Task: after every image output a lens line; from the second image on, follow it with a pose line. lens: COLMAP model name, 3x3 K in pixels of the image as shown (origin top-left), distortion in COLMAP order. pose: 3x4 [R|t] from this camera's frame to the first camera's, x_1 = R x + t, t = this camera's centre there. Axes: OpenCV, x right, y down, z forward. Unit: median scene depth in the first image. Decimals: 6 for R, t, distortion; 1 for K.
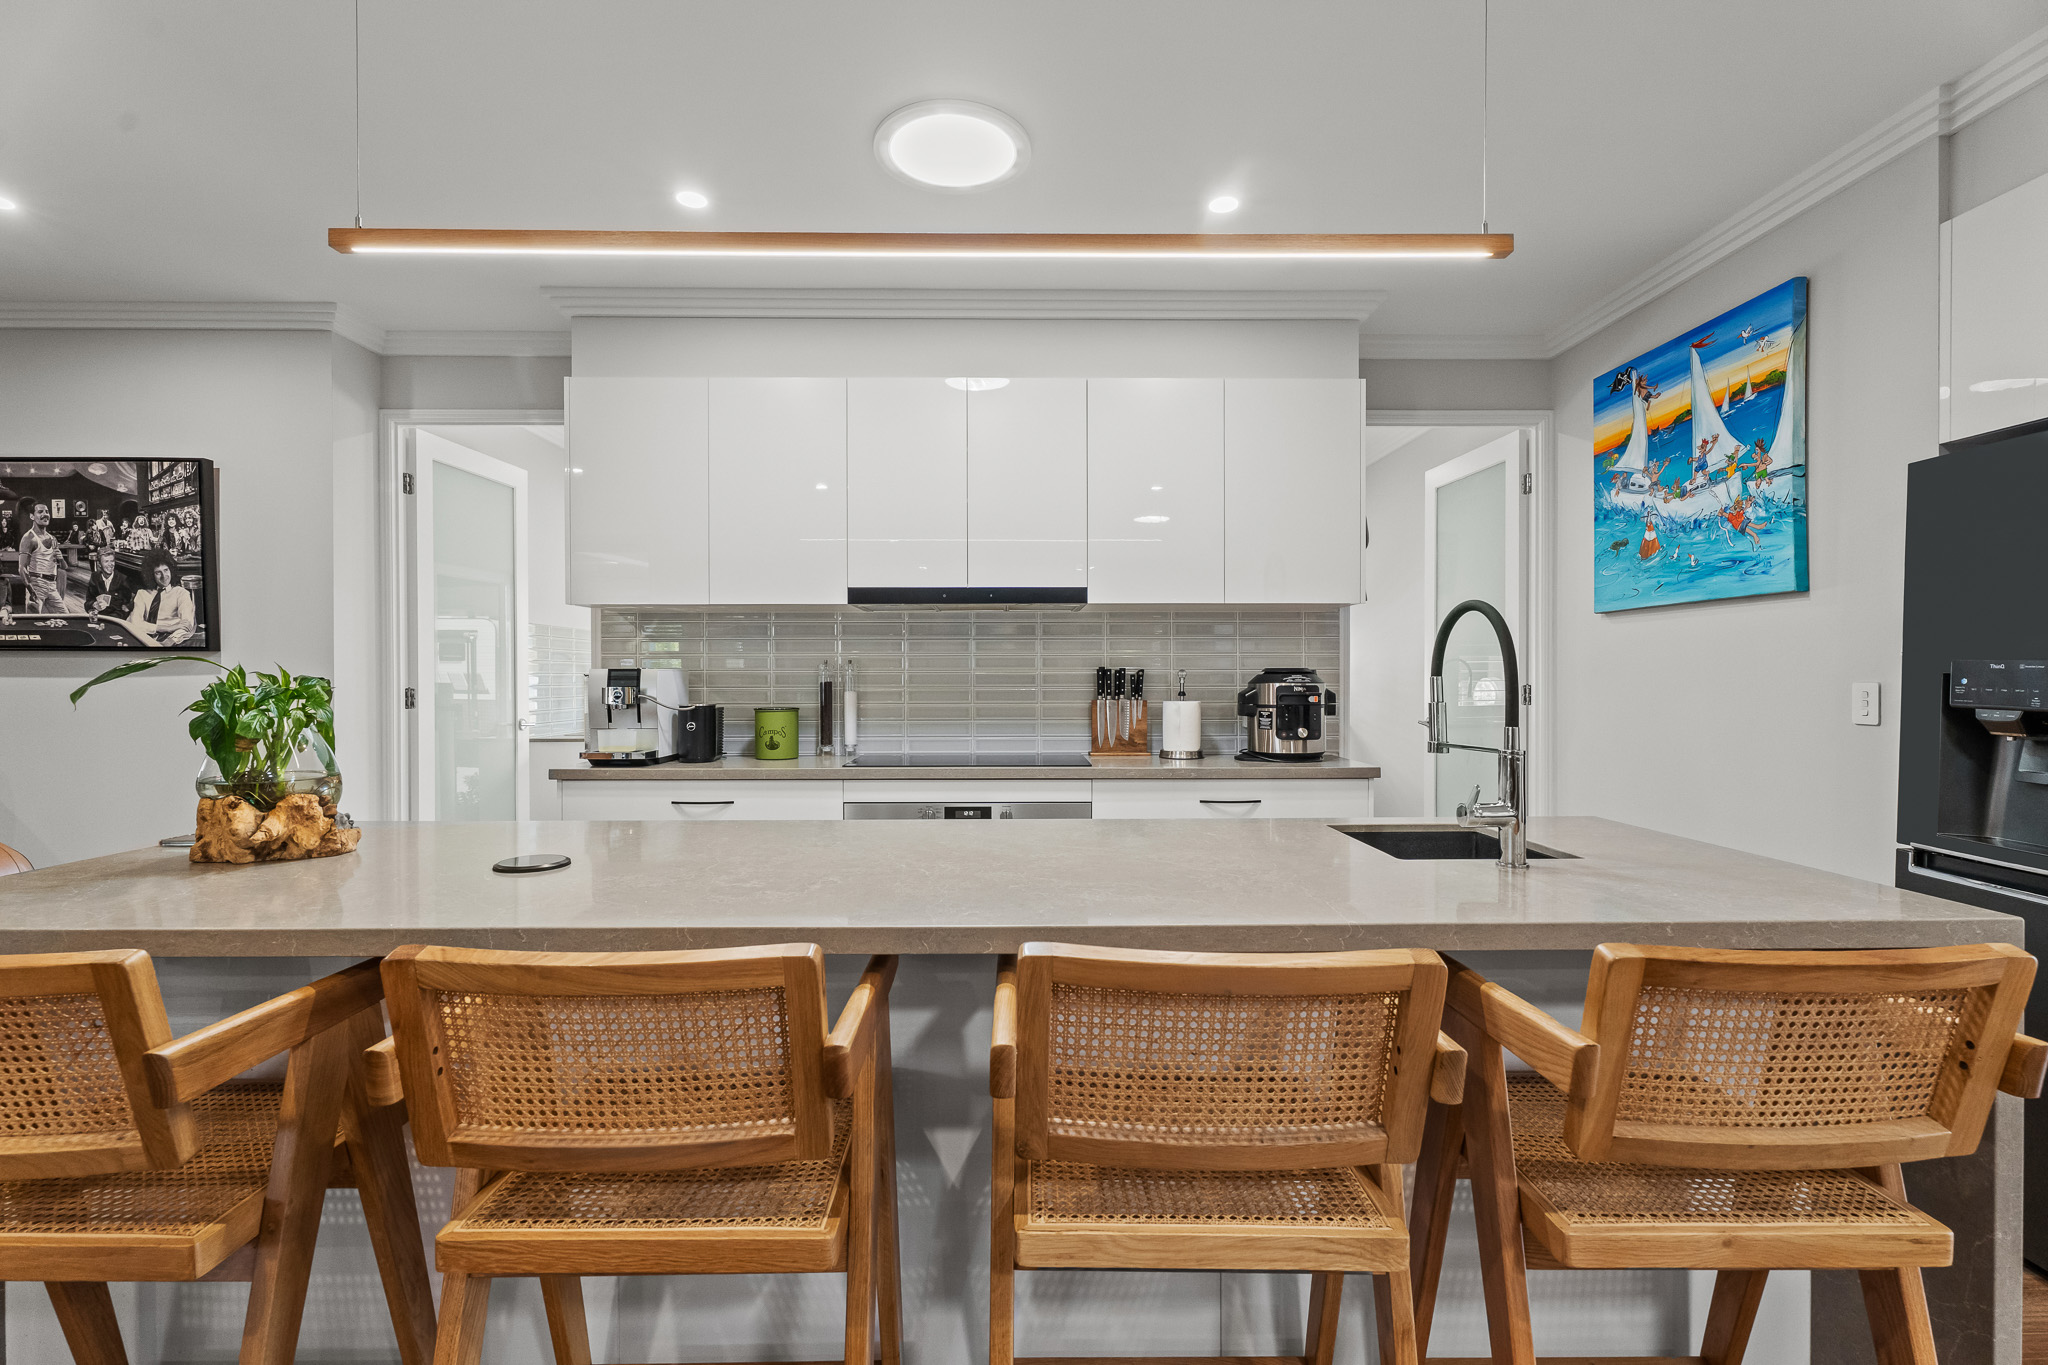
lens RADIAL K [[917.9, 0, 1020.9], [0, 917.9, 685.4], [0, 0, 1]] dist [0.004073, 0.000047]
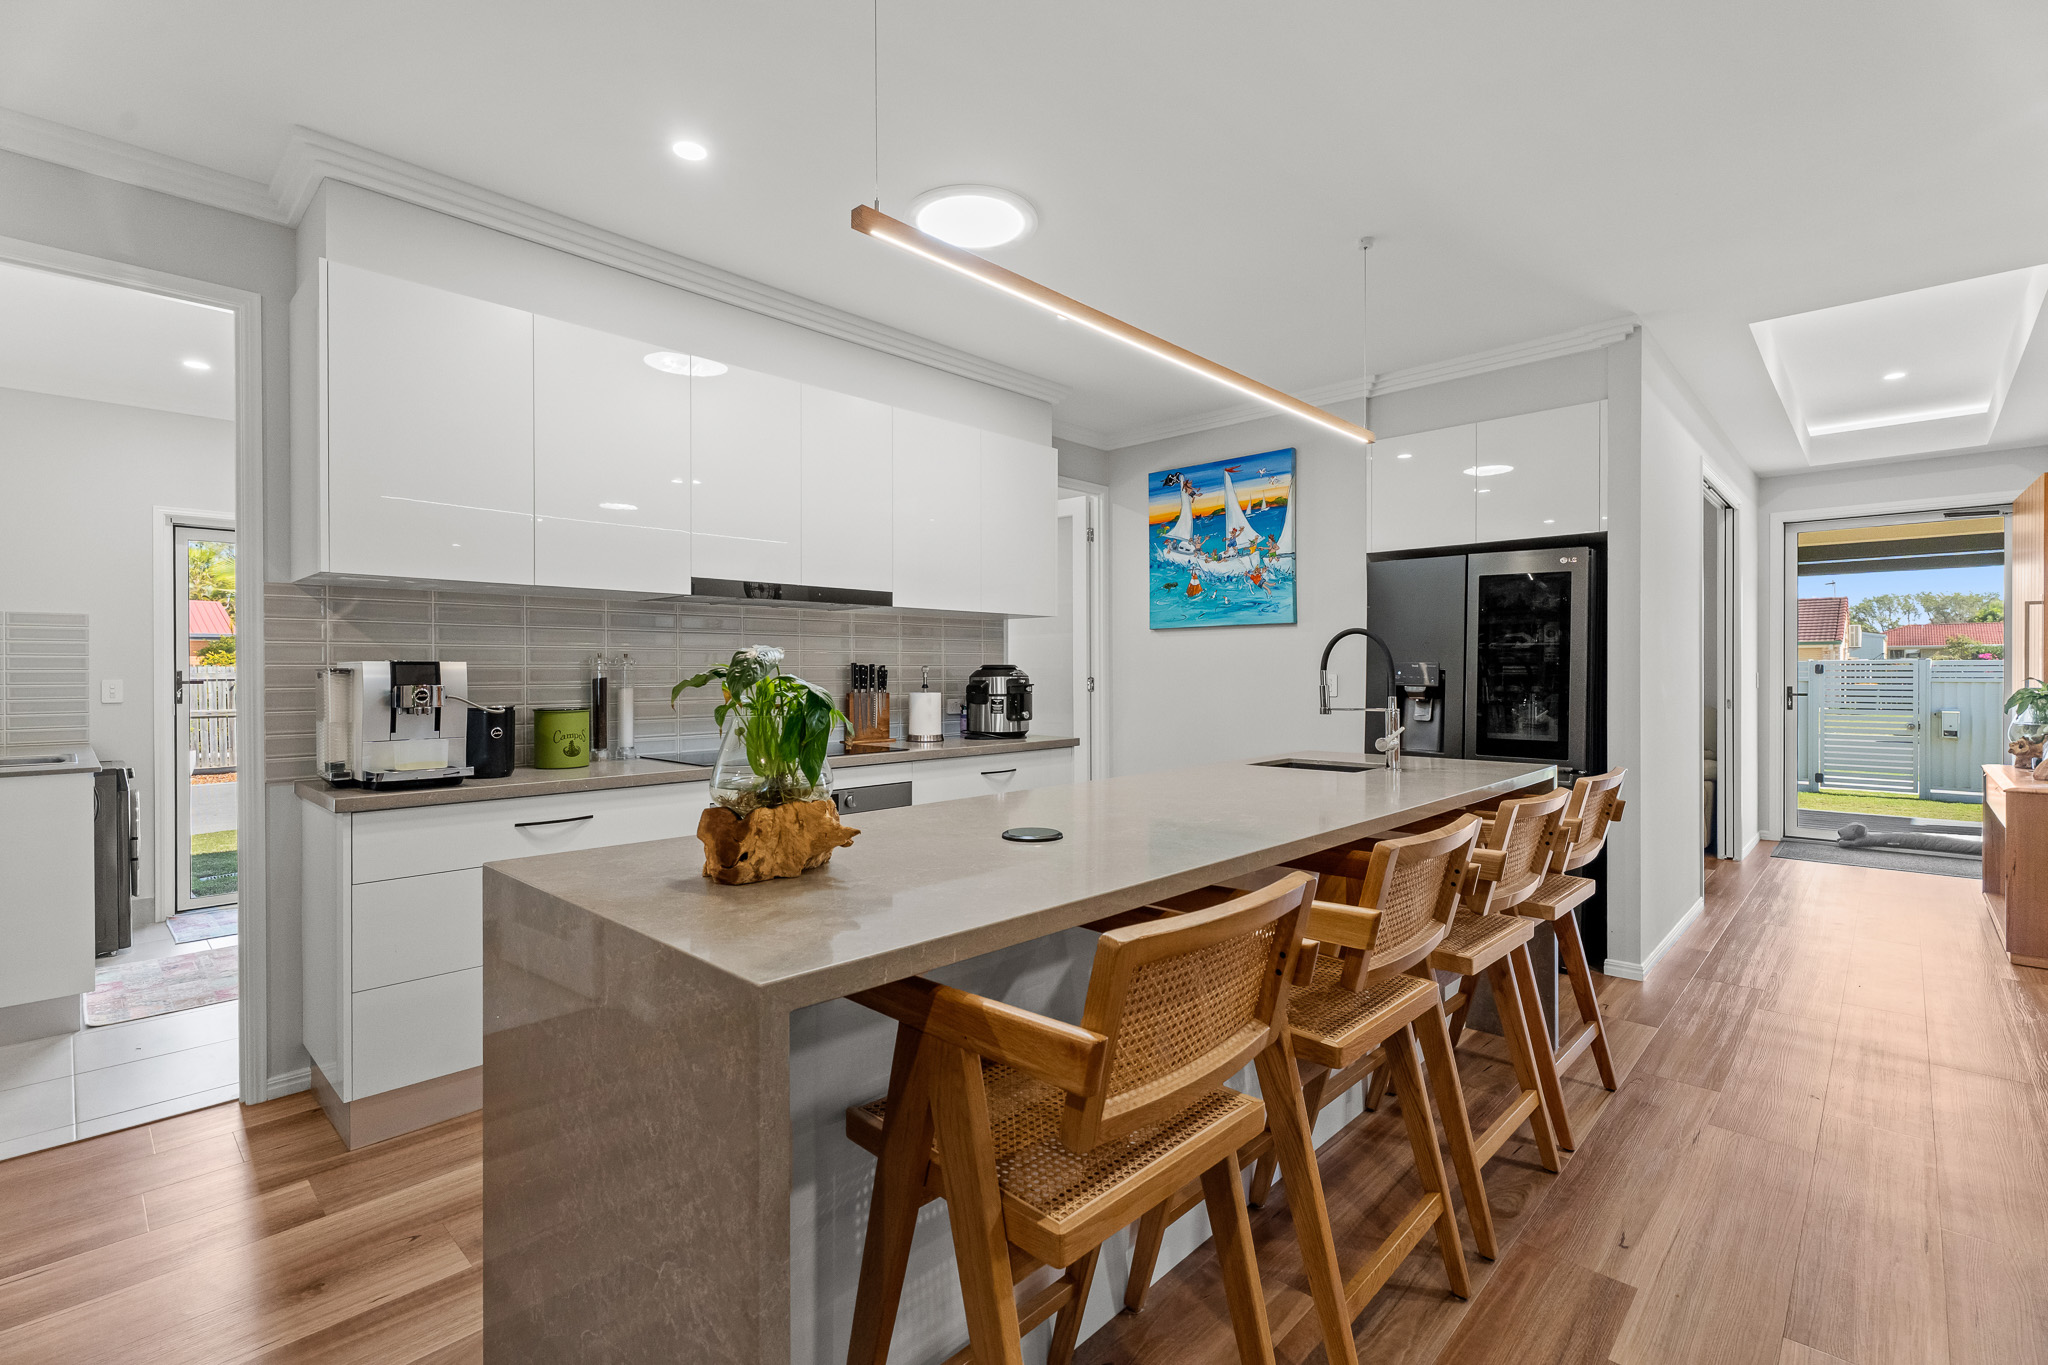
lens RADIAL K [[924.7, 0, 1024.0], [0, 924.7, 682.5], [0, 0, 1]] dist [0.002719, 0.000573]
pose [[0.698969, -0.009127, 0.715094, -0.655355], [0.008741, 0.999953, 0.004219, 0.000389], [-0.715099, 0.003302, 0.699016, 0.097968]]
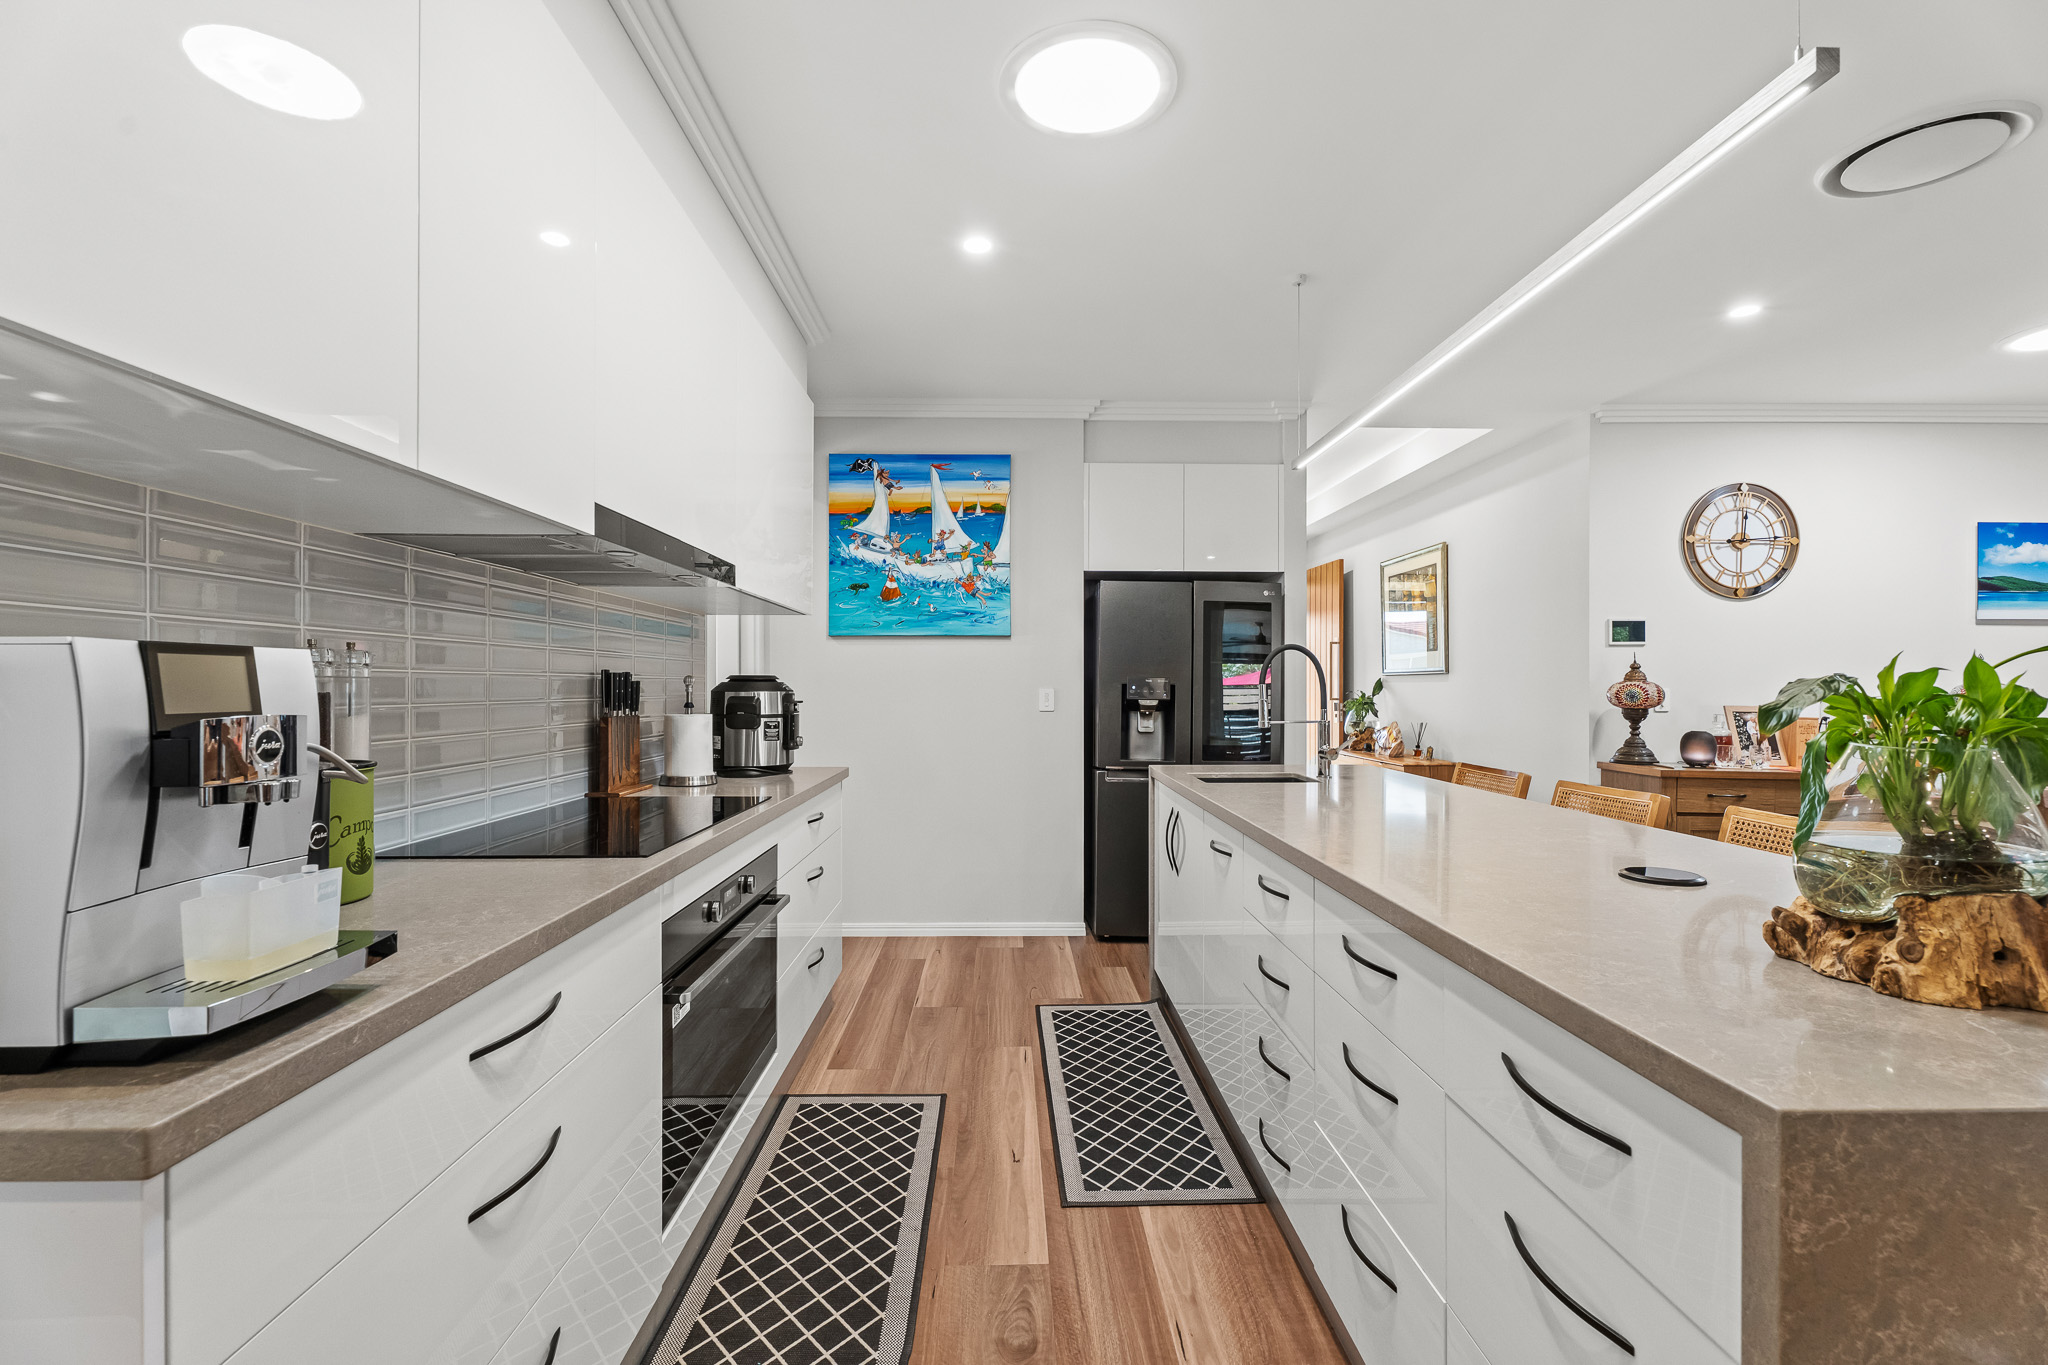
lens RADIAL K [[924.7, 0, 1024.0], [0, 924.7, 682.5], [0, 0, 1]] dist [0.002719, 0.000573]
pose [[-0.006023, 0.006167, 0.999963, -0.723789], [0.009426, 0.999937, -0.006111, -0.003461], [-0.999937, 0.009389, -0.006081, 0.801810]]
